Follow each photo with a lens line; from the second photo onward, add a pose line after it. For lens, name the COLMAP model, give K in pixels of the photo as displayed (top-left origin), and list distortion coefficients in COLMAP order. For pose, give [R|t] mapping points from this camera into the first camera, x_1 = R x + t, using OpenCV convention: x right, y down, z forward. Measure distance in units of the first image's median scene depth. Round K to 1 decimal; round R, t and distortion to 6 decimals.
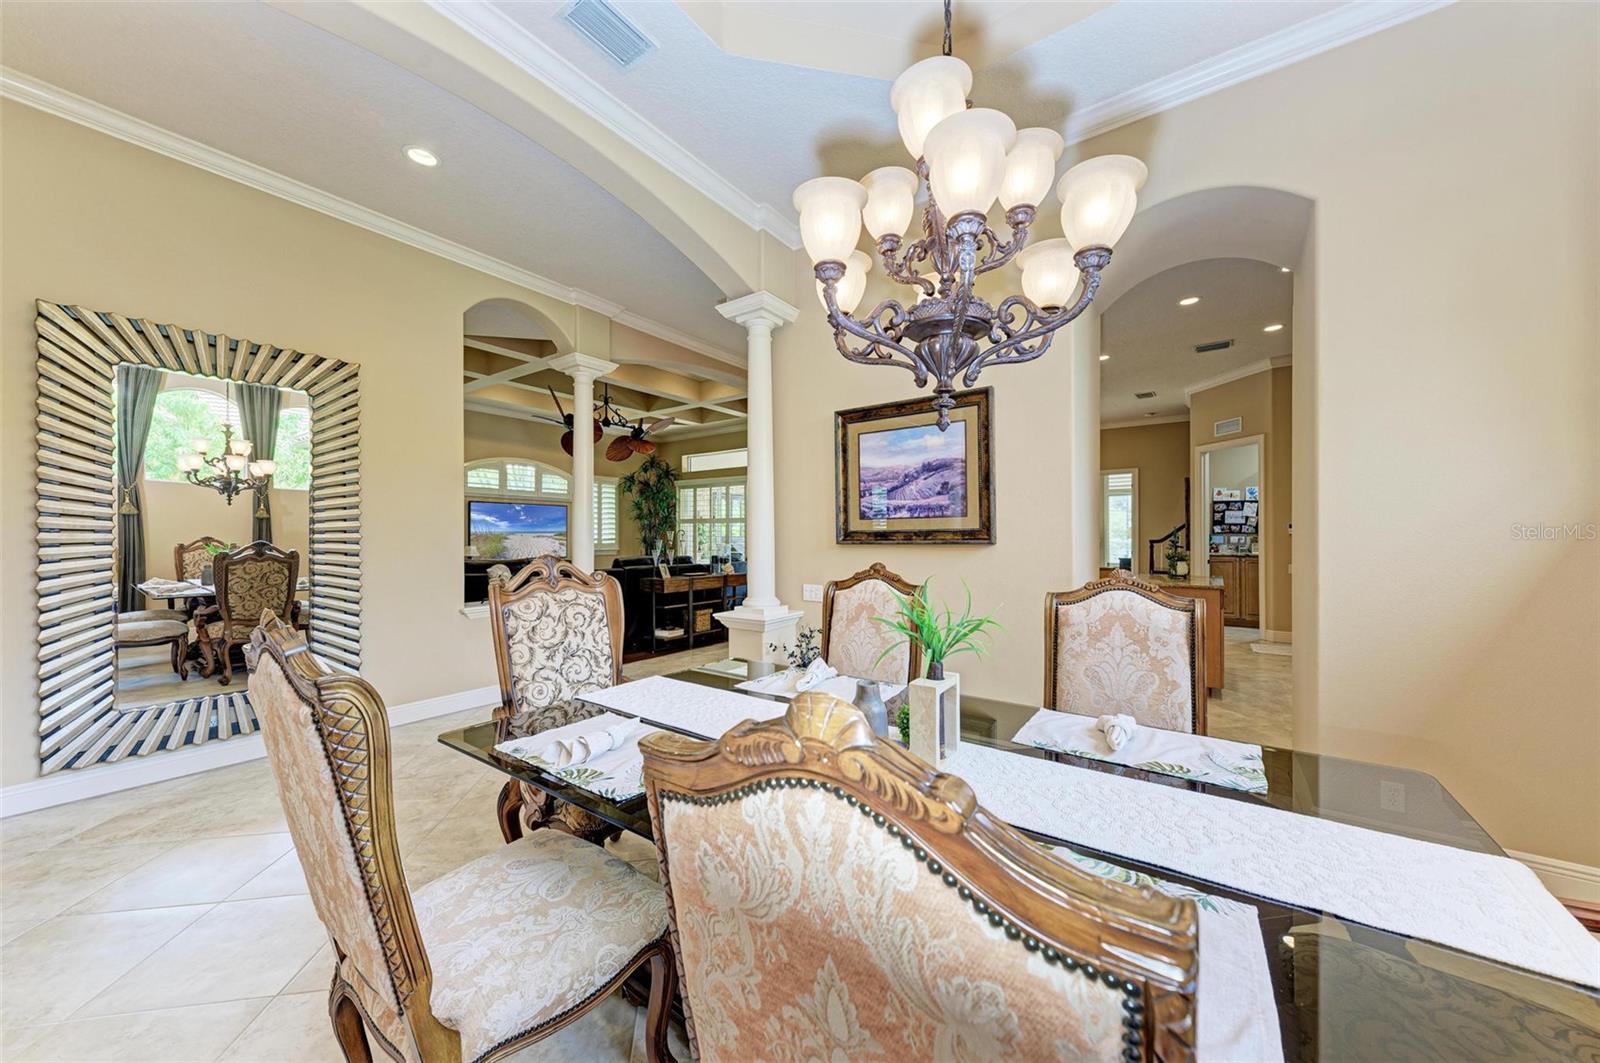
lens RADIAL K [[569.0, 0, 792.2], [0, 569.0, 538.9], [0, 0, 1]] dist [0.010985, -0.002292]
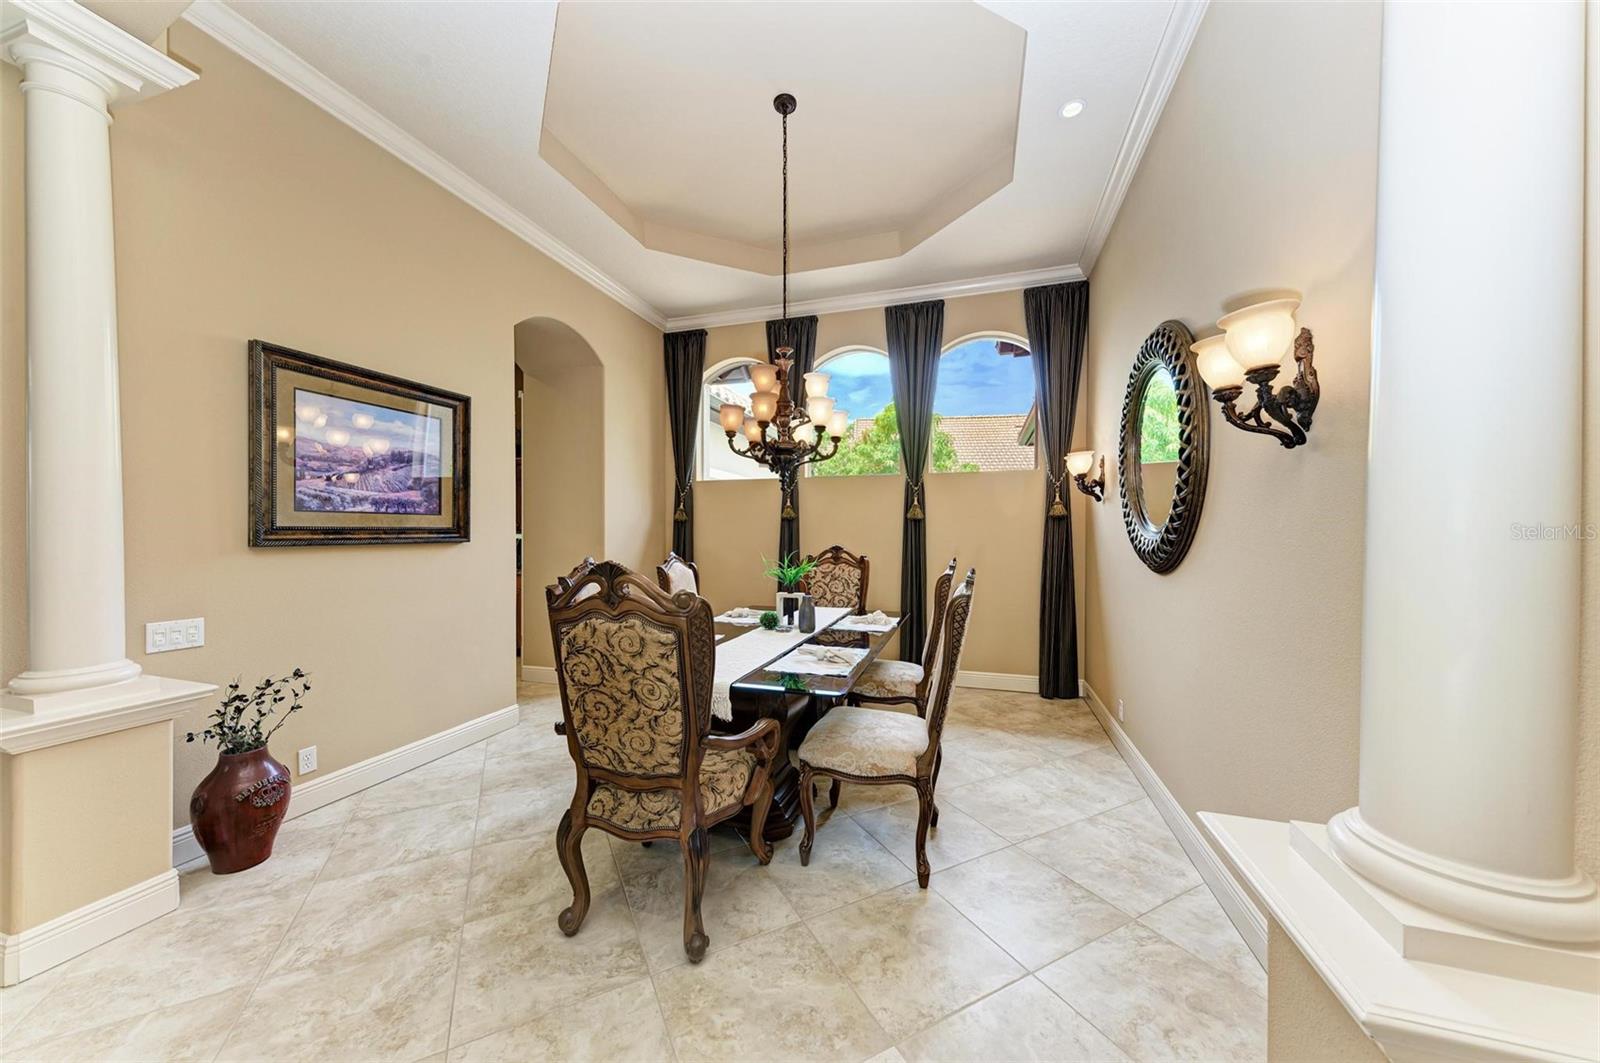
lens RADIAL K [[550.9, 0, 802.0], [0, 550.9, 534.5], [0, 0, 1]] dist [0.006819, -0.000235]
pose [[-0.314785, -0.001380, 0.949162, -0.762070], [0.000009, 0.999999, 0.001457, -0.005948], [-0.949163, 0.000467, -0.314785, 0.655332]]
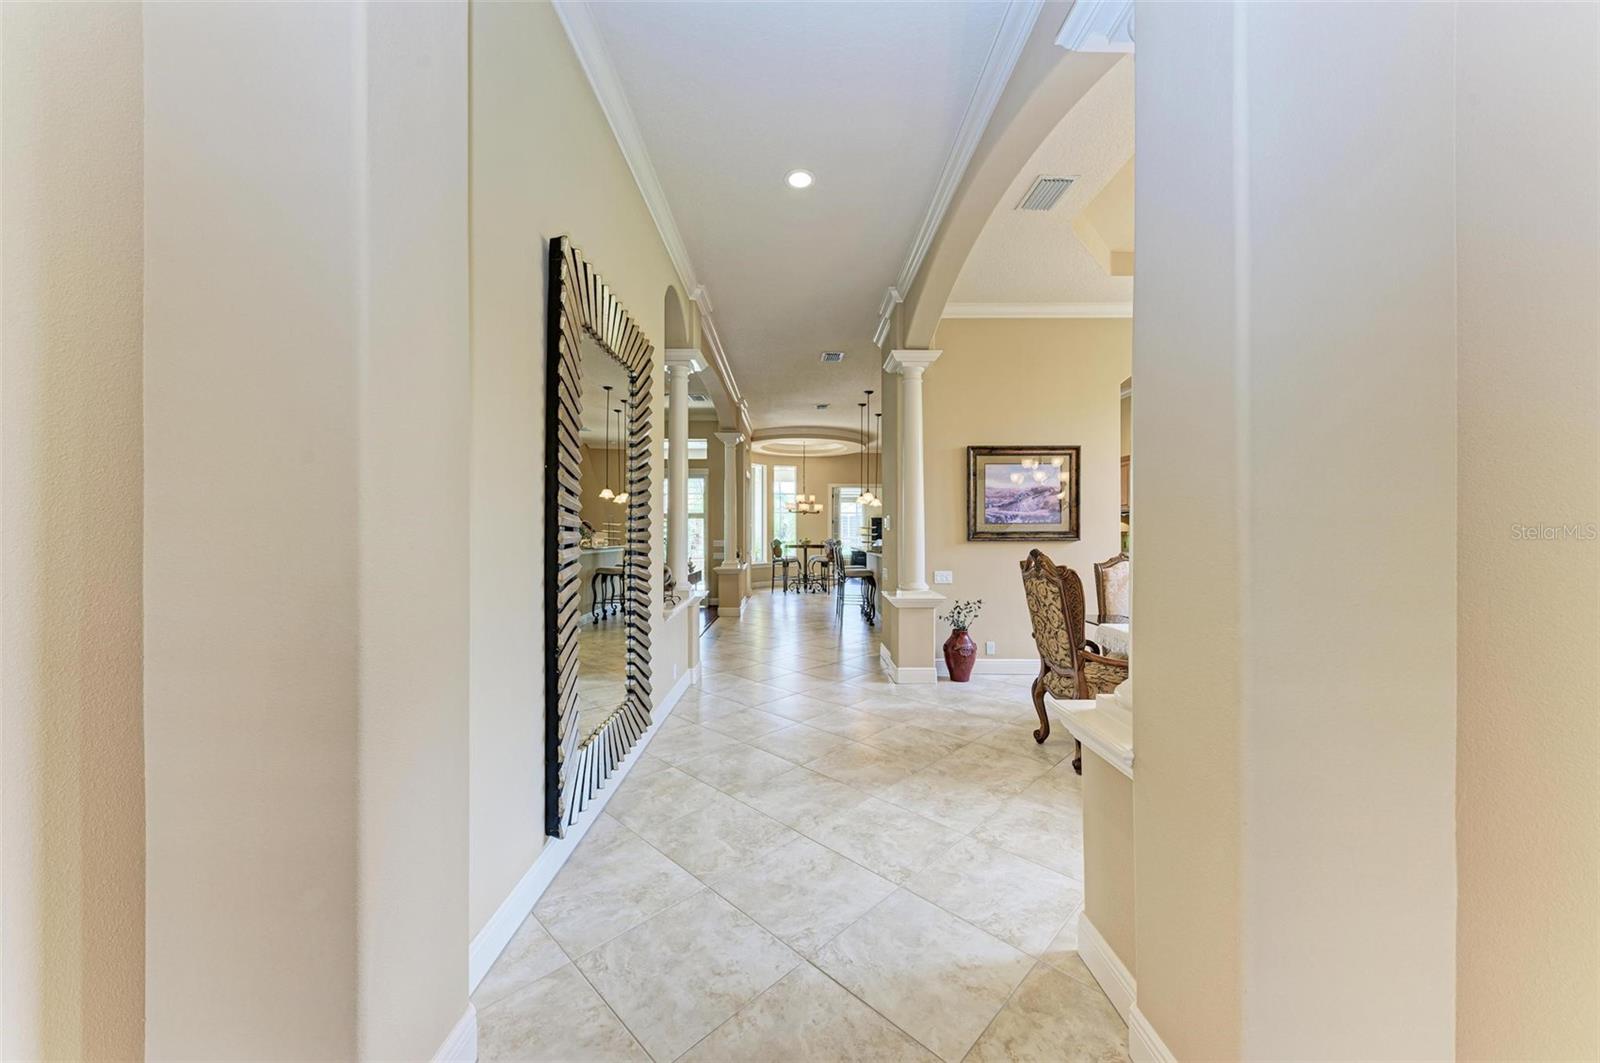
lens RADIAL K [[569.0, 0, 802.3], [0, 569.0, 531.0], [0, 0, 1]] dist [0.010985, -0.002292]
pose [[0.804228, 0.006198, 0.594288, -1.154246], [-0.003684, 0.999978, -0.005444, -0.006528], [-0.594309, 0.002189, 0.804234, 0.130733]]
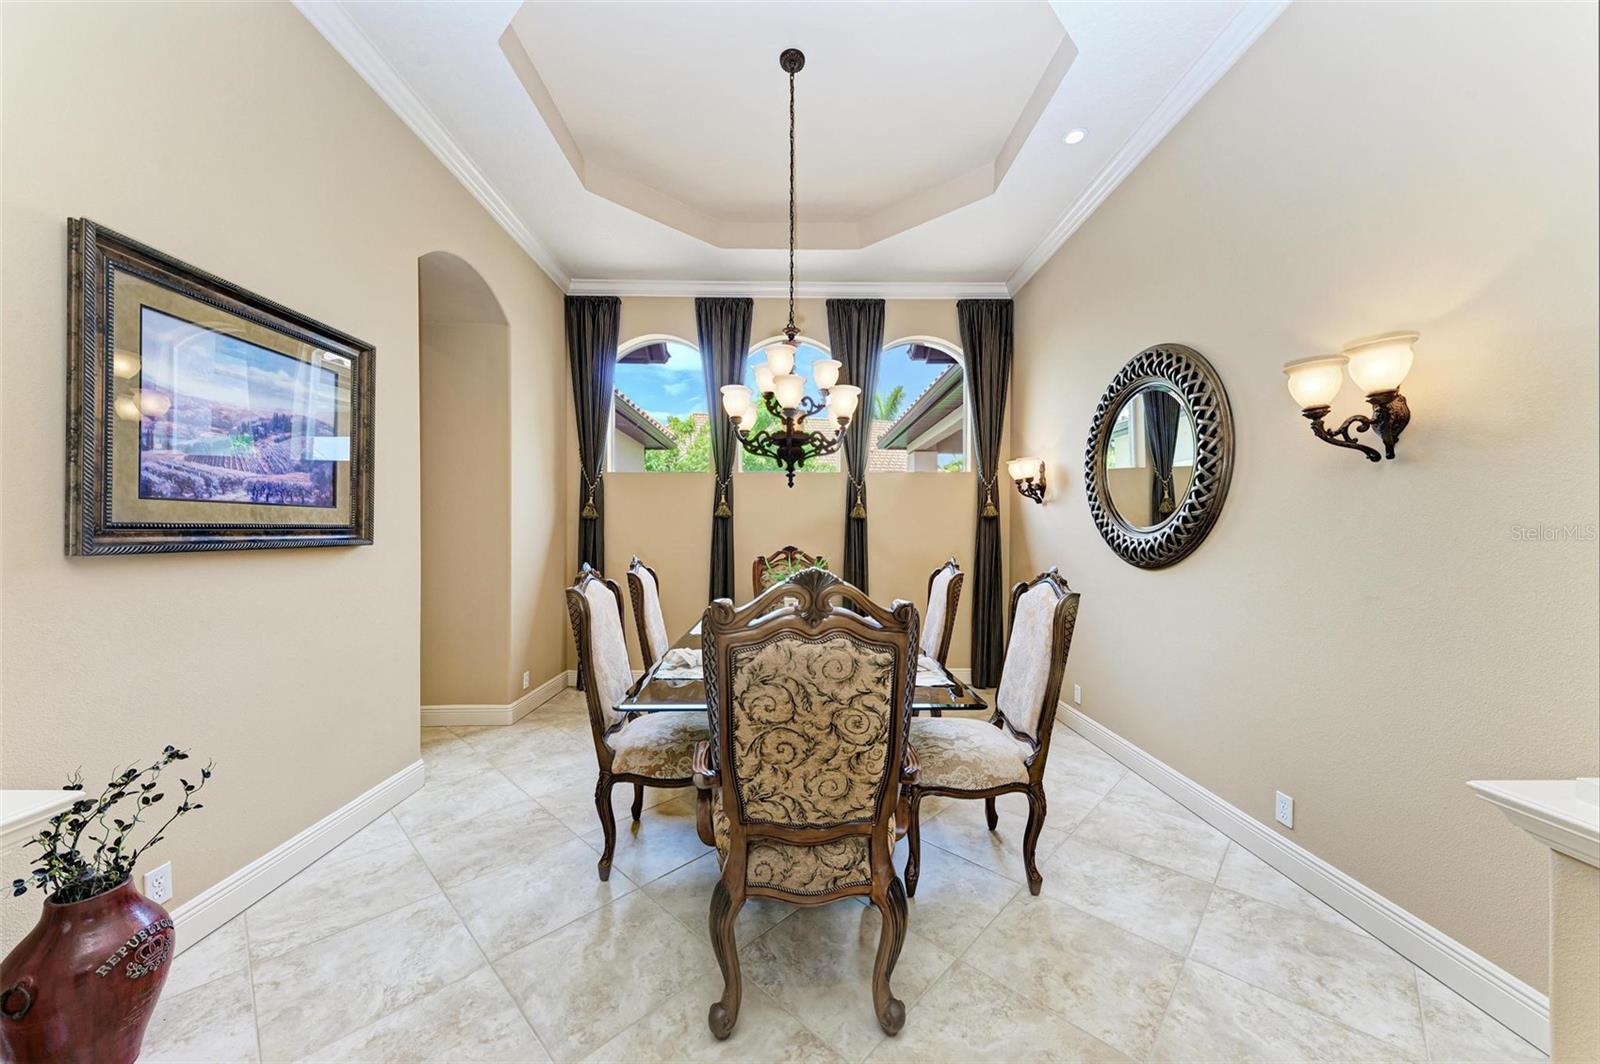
lens RADIAL K [[569.0, 0, 793.2], [0, 569.0, 532.5], [0, 0, 1]] dist [0.010985, -0.002292]
pose [[-0.598842, 0.000864, 0.800866, -0.575739], [0.000074, 0.999999, -0.001023, -0.006633], [-0.800867, -0.000553, -0.598842, 0.905010]]
